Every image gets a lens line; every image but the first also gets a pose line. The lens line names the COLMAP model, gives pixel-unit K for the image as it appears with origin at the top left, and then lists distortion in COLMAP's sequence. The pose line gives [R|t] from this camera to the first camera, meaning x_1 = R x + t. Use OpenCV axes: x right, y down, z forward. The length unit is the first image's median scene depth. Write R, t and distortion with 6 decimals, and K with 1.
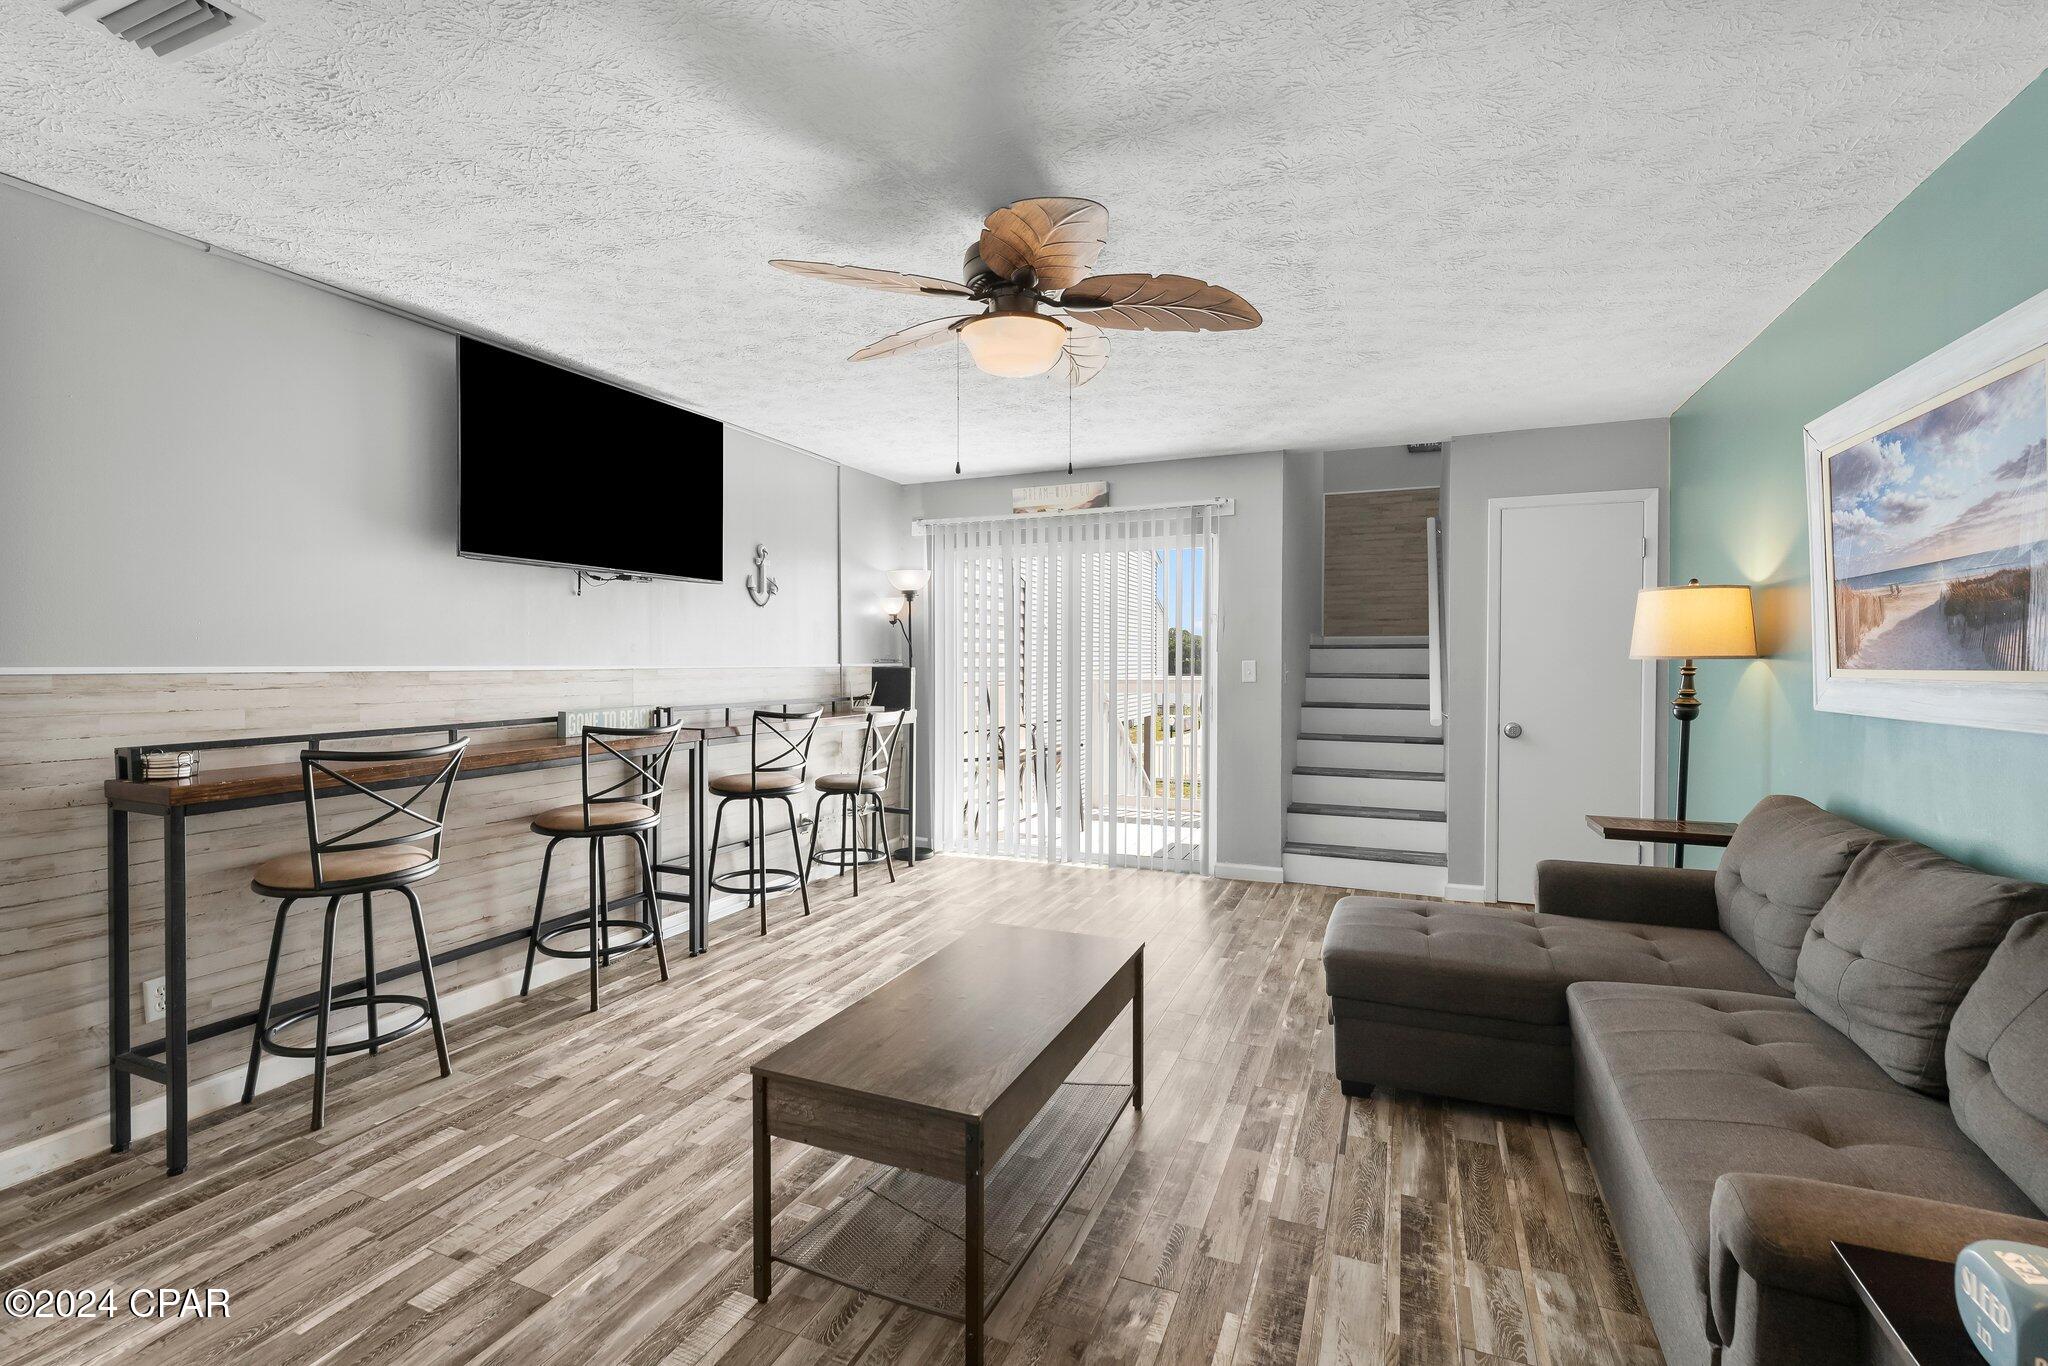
lens RADIAL K [[897.4, 0, 1024.1], [0, 897.4, 674.1], [0, 0, 1]] dist [-0.003467, 0.000691]
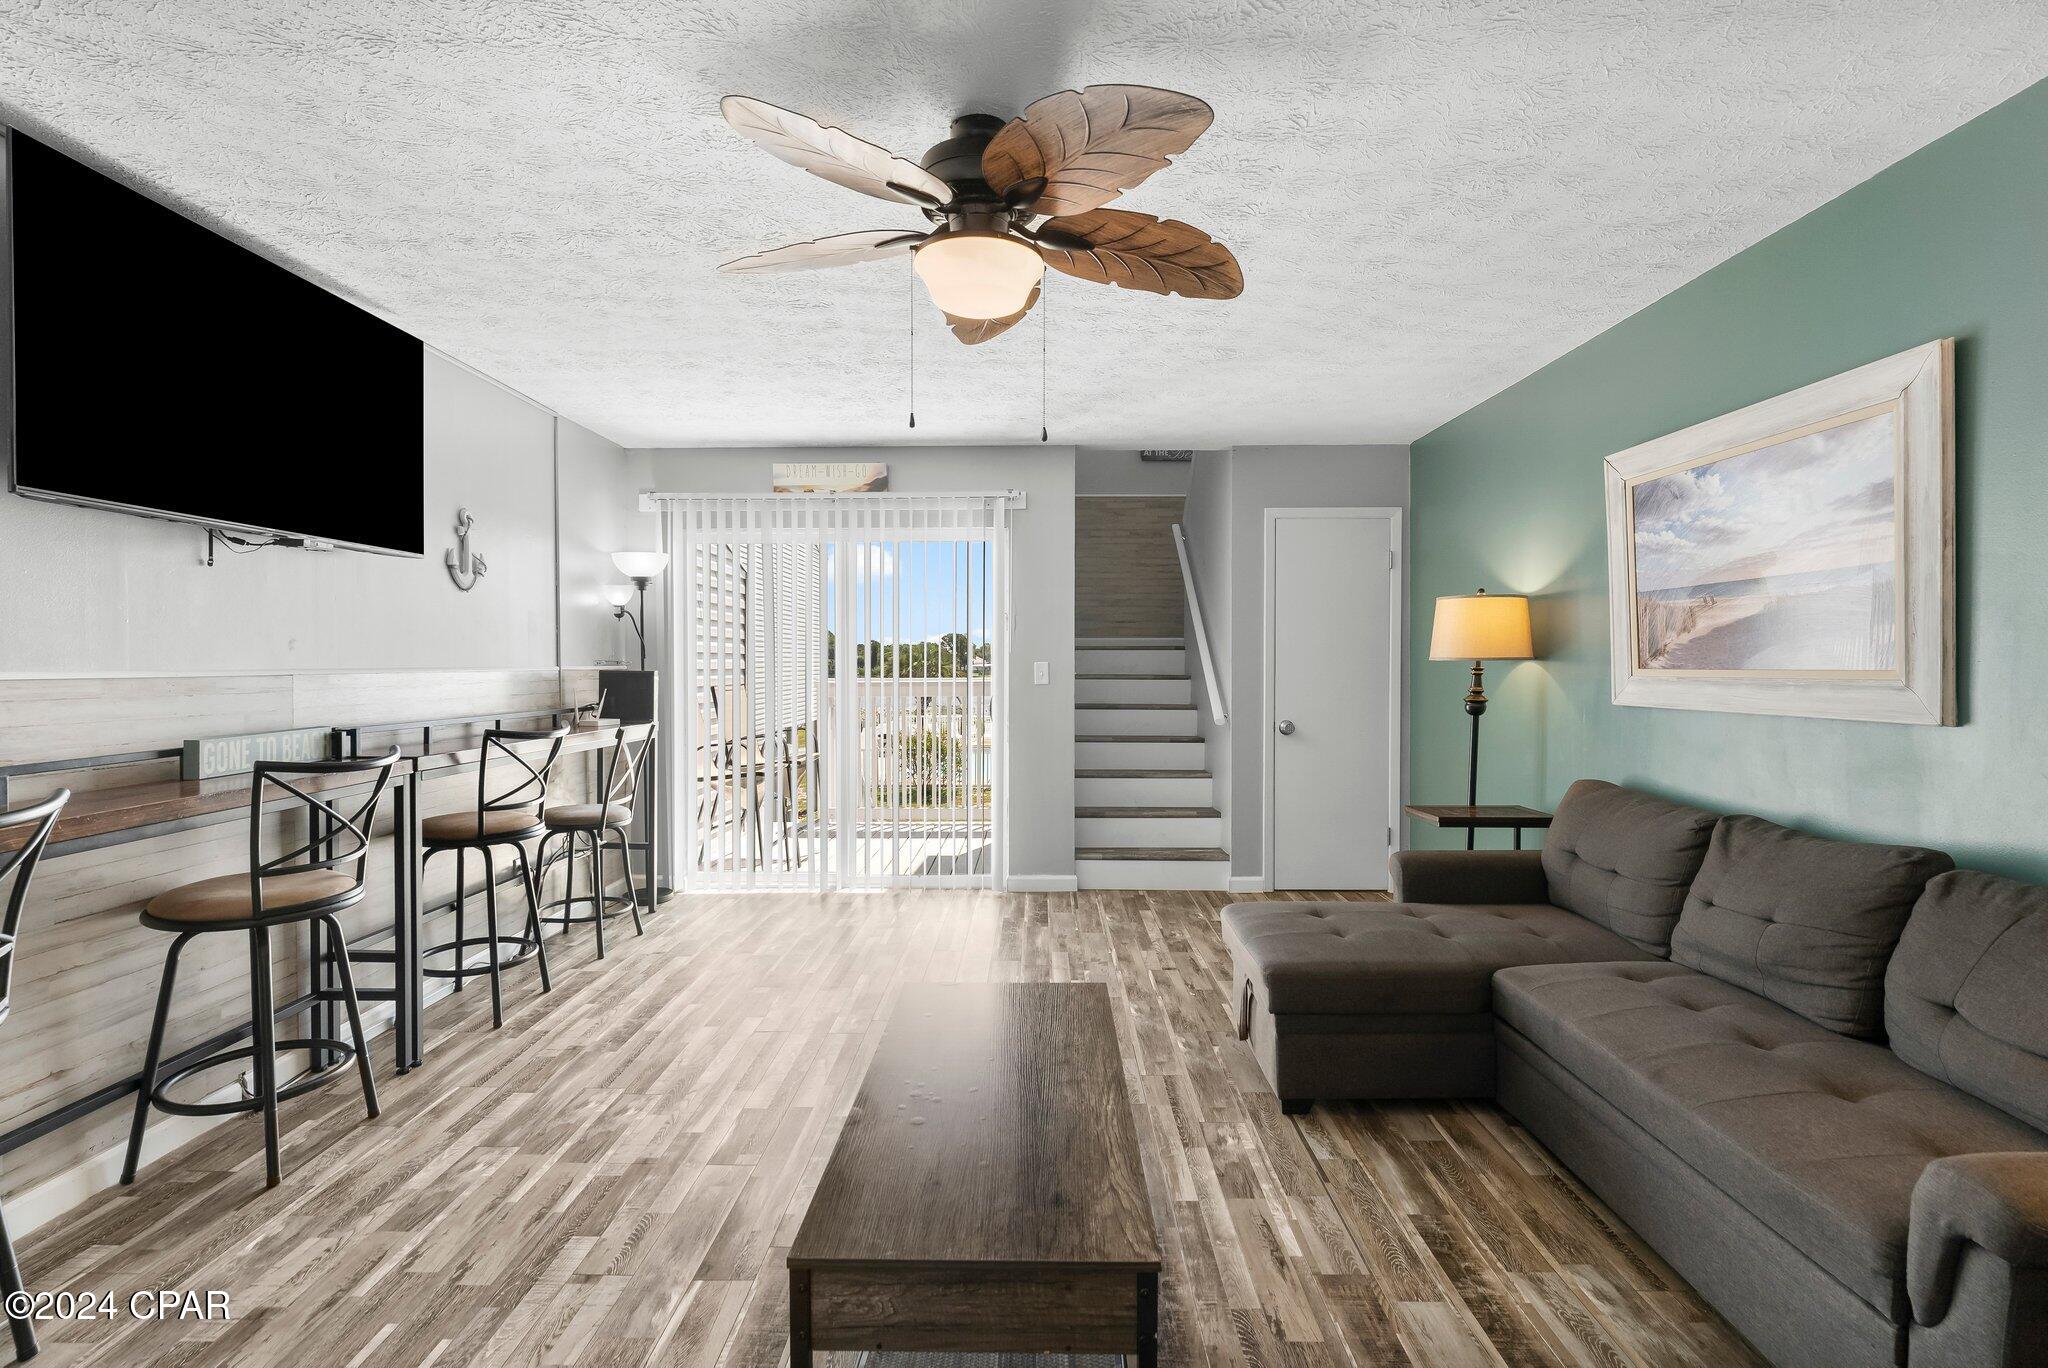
lens RADIAL K [[919.5, 0, 1021.7], [0, 919.5, 675.1], [0, 0, 1]] dist [-0.003178, 0.000299]
pose [[0.927032, -0.006085, 0.374932, -0.246310], [0.006416, 0.999979, 0.000365, -0.002936], [-0.374926, 0.002067, 0.927052, 0.176097]]
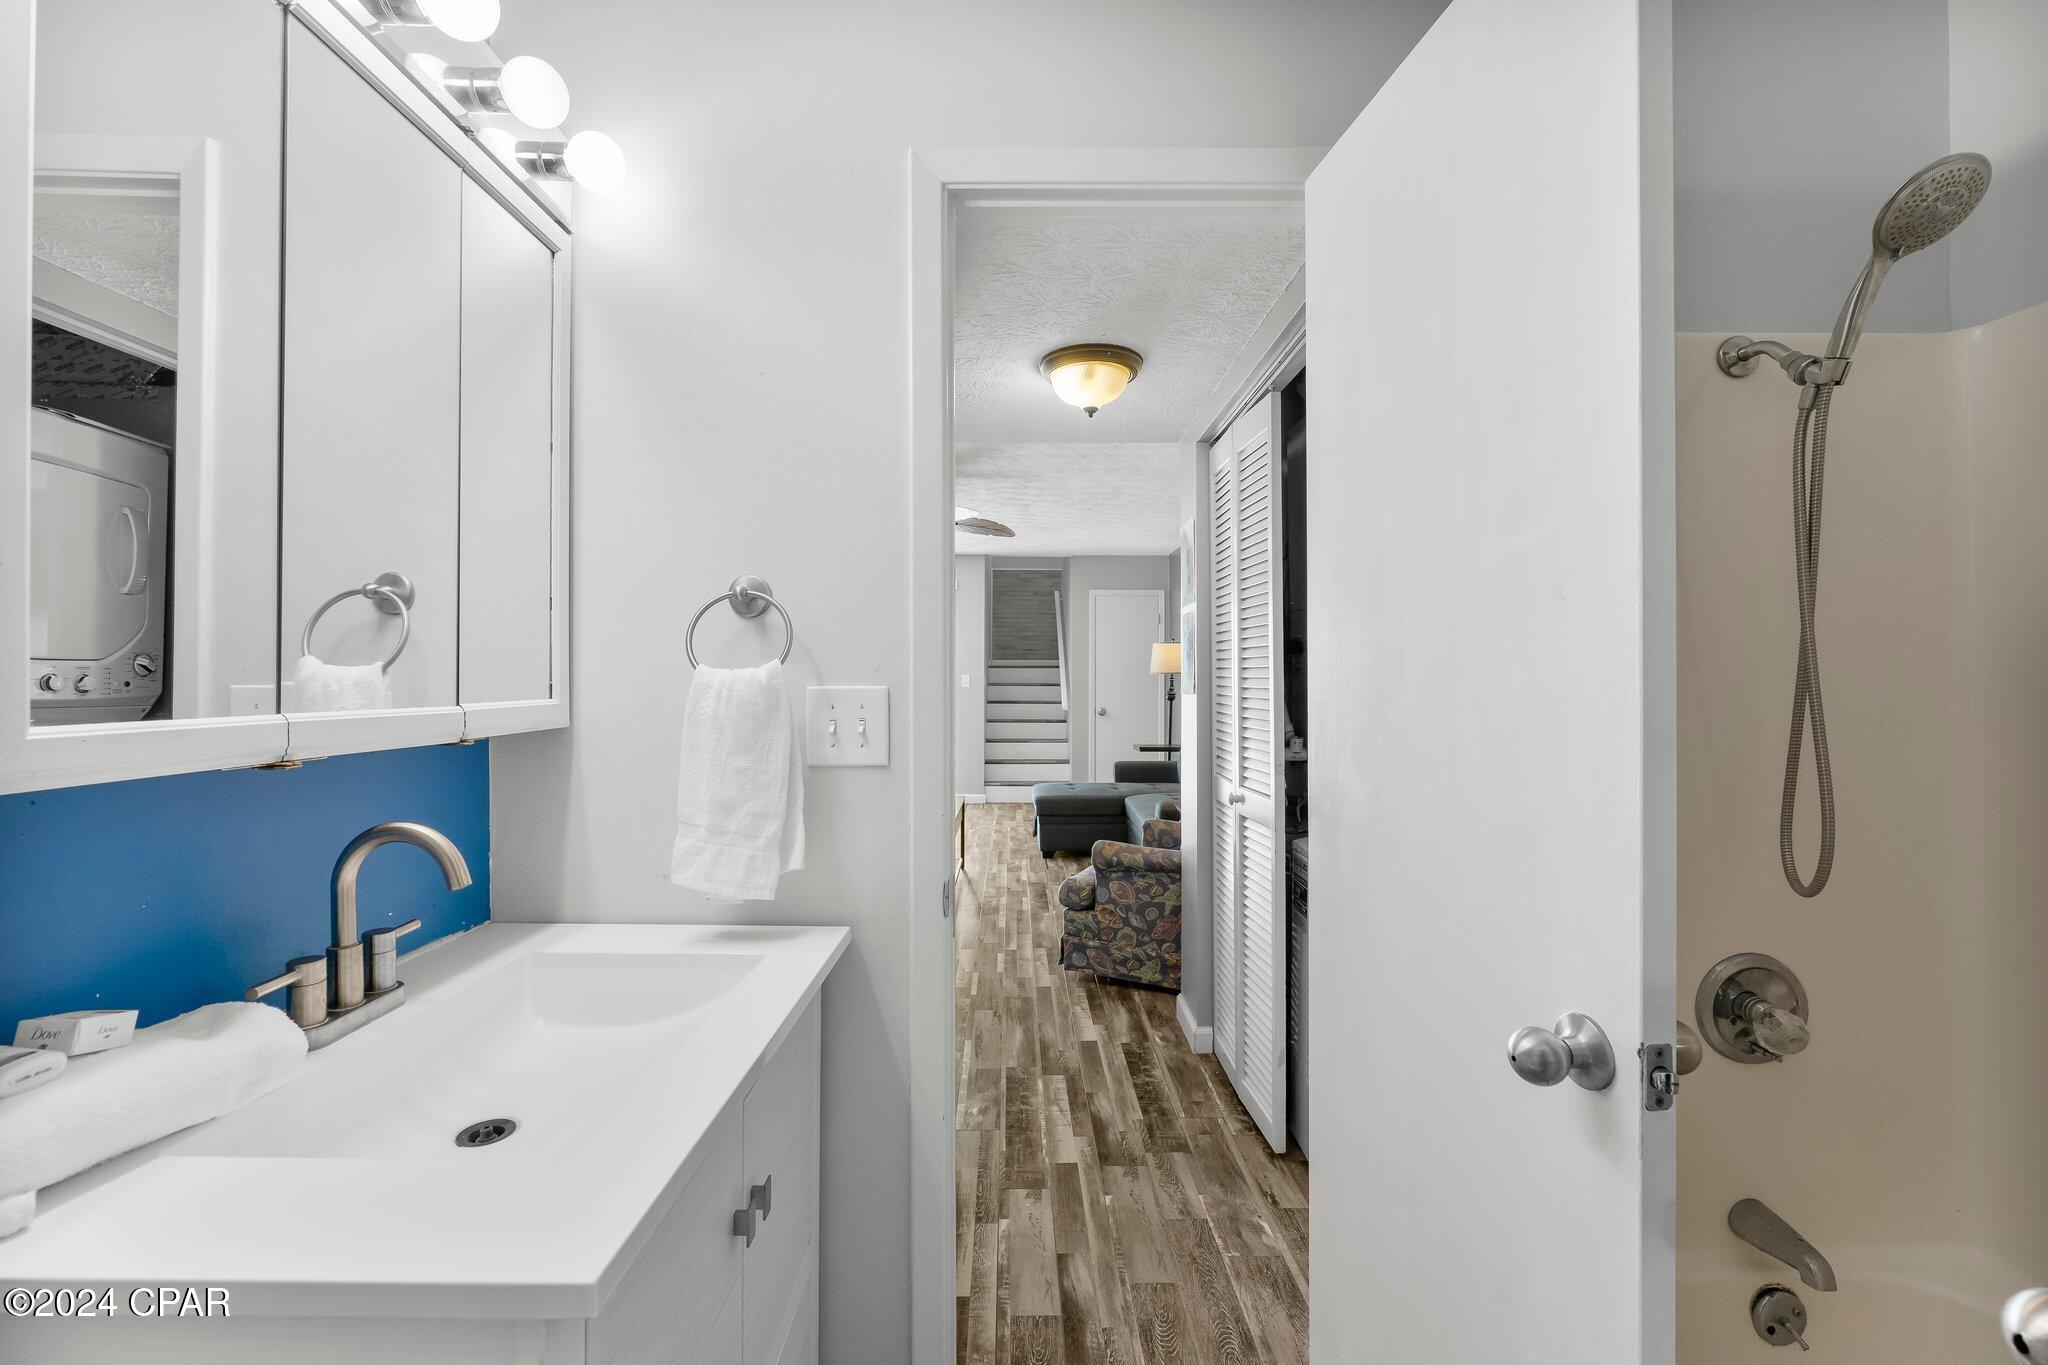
lens RADIAL K [[830.6, 0, 1024.0], [0, 830.6, 677.7], [0, 0, 1]] dist [-0.000265, -0.000001]
pose [[0.914374, 0.001177, 0.404870, -0.520662], [0.005143, 0.999881, -0.014523, 0.024595], [-0.404839, 0.015362, 0.914259, -0.887971]]
